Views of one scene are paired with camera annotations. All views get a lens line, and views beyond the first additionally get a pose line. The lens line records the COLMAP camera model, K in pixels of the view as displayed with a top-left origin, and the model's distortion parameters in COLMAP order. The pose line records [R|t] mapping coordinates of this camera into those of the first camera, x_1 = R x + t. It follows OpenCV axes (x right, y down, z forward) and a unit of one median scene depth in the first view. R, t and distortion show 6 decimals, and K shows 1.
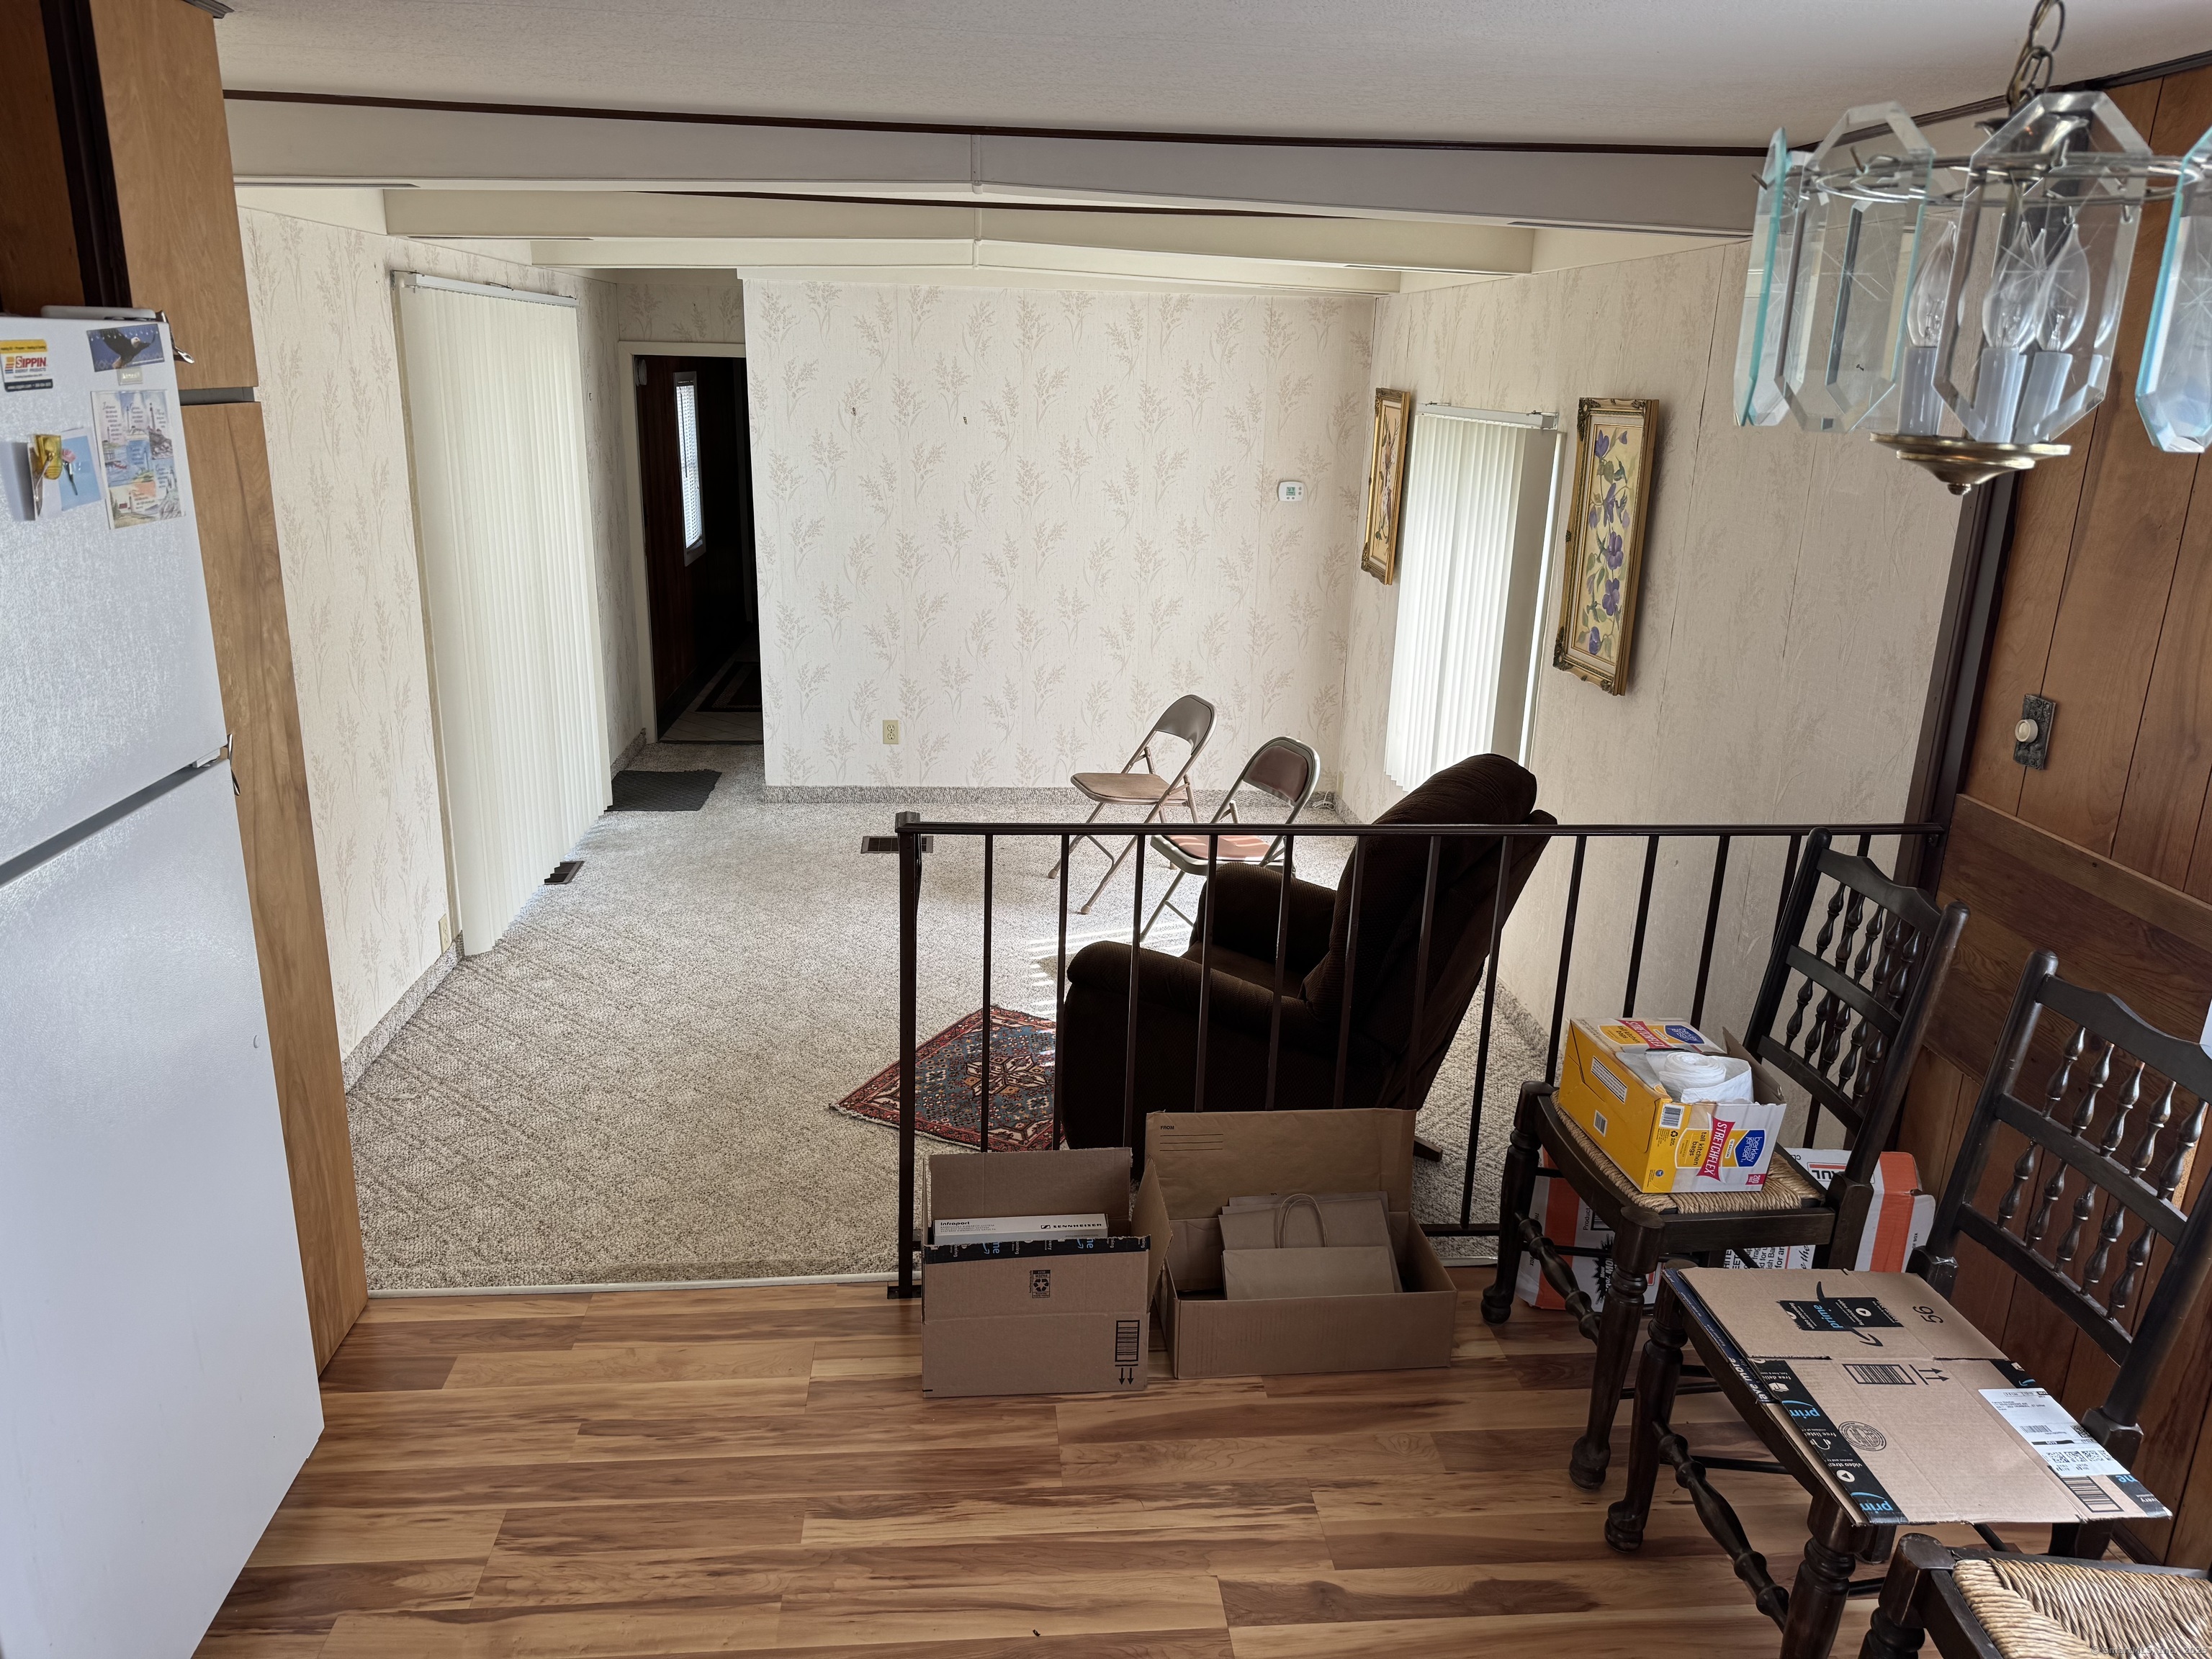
lens RADIAL K [[1569.1, 0, 1121.8], [0, 1569.1, 823.4], [0, 0, 1]] dist [0.053508, -0.050050]
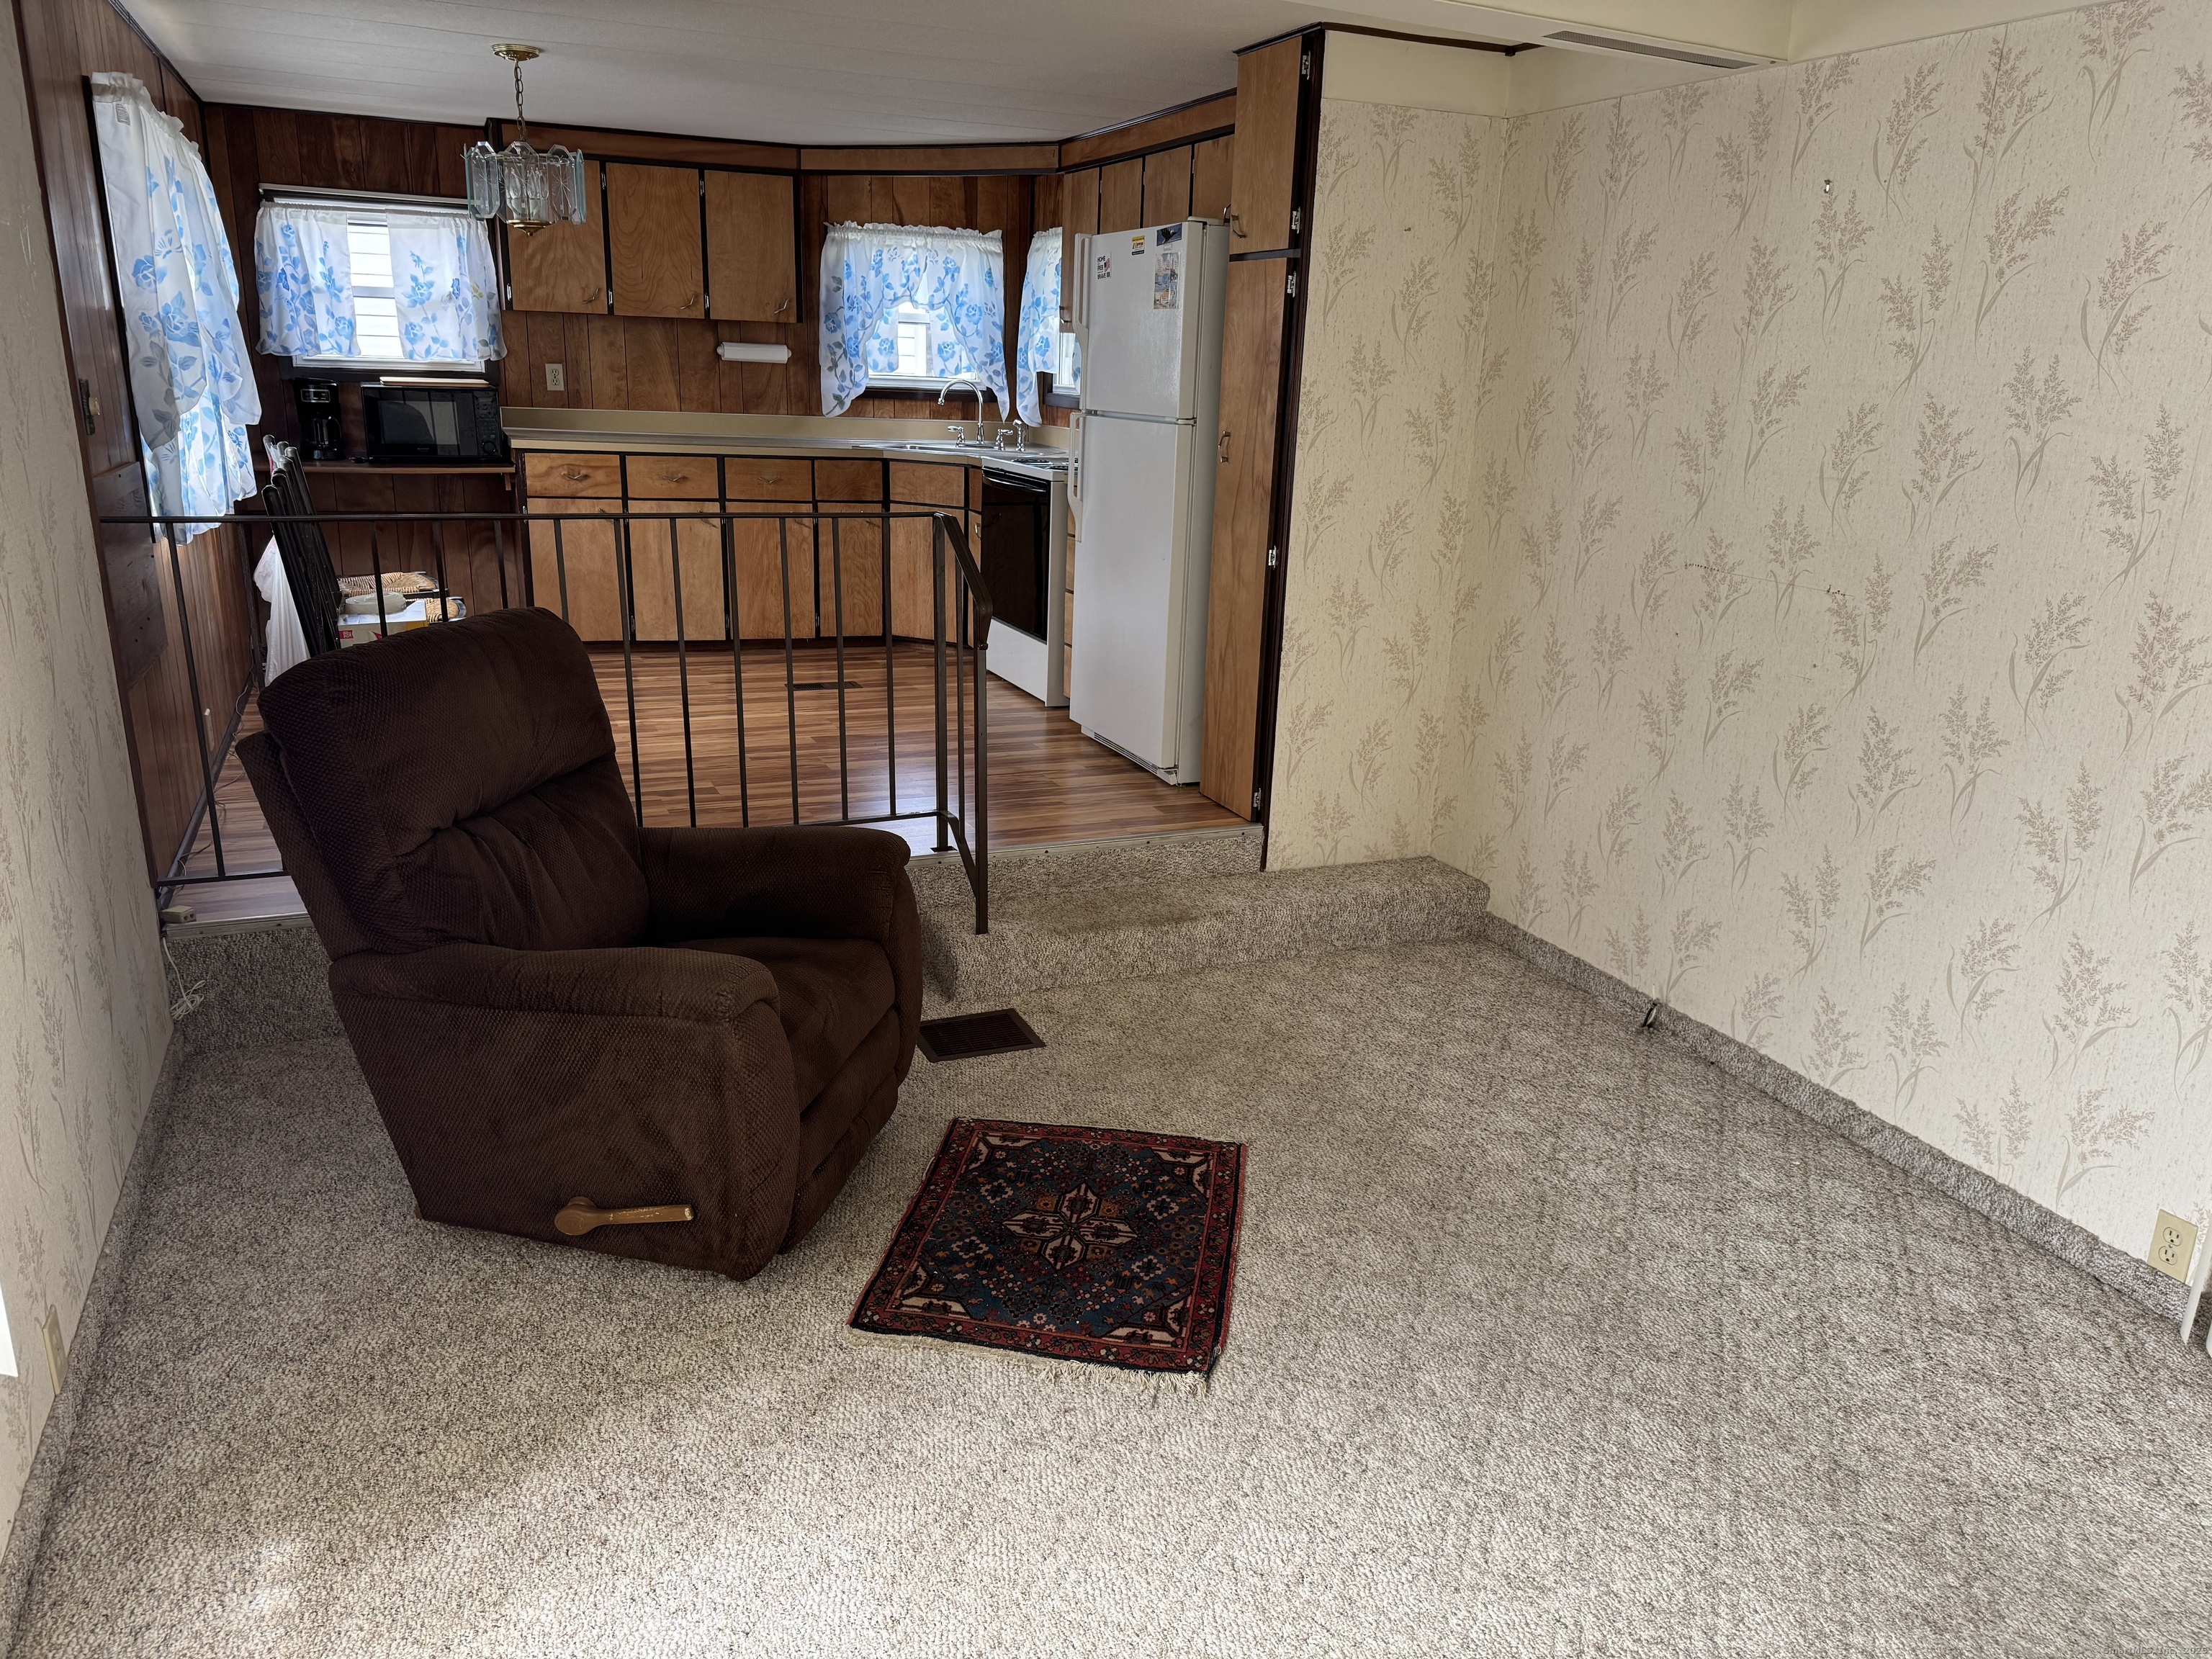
lens RADIAL K [[1550.0, 0, 1106.1], [0, 1550.0, 824.0], [0, 0, 1]] dist [0.117388, -0.186326]
pose [[-0.949169, 0.031074, -0.313229, 0.121224], [-0.145126, 0.839833, 0.523086, -0.358385], [0.279314, 0.541955, -0.792634, 1.540427]]
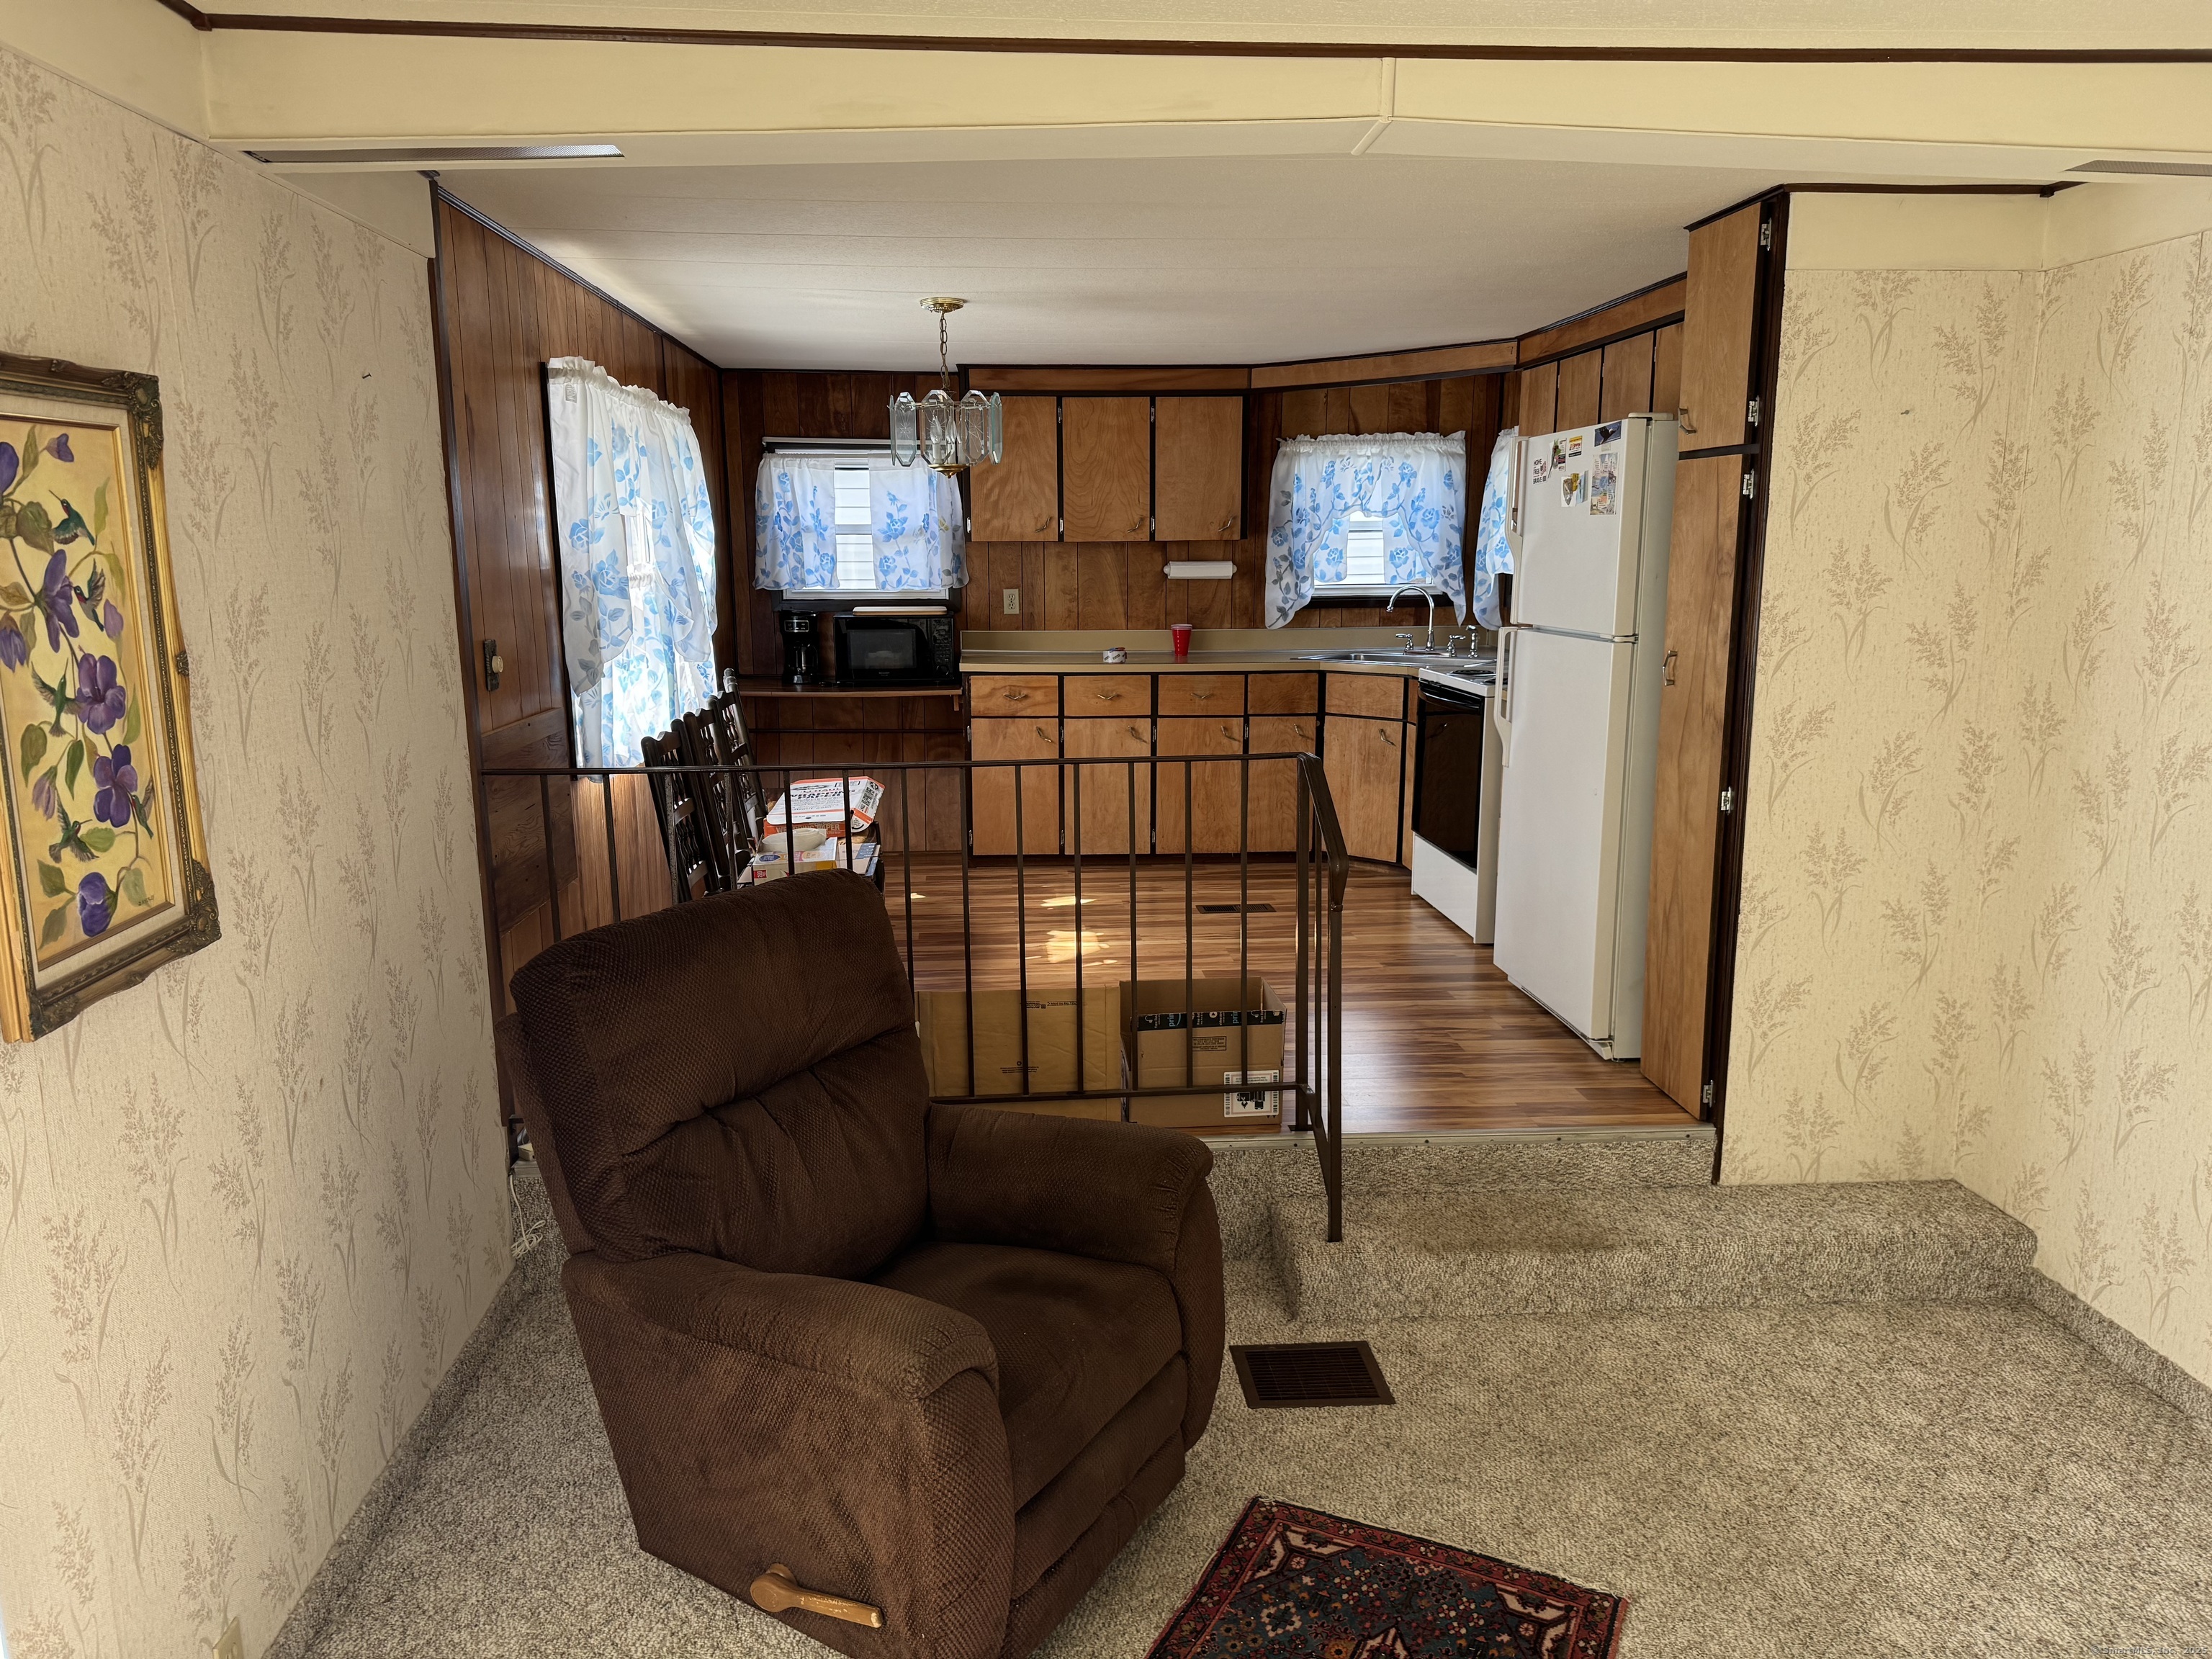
lens RADIAL K [[1551.7, 0, 1103.6], [0, 1551.7, 825.4], [0, 0, 1]] dist [0.079958, -0.094044]
pose [[-0.999612, -0.024133, 0.013943, 0.011042], [-0.015188, 0.891123, 0.453508, -0.353474], [-0.023369, 0.453120, -0.891143, 1.429047]]
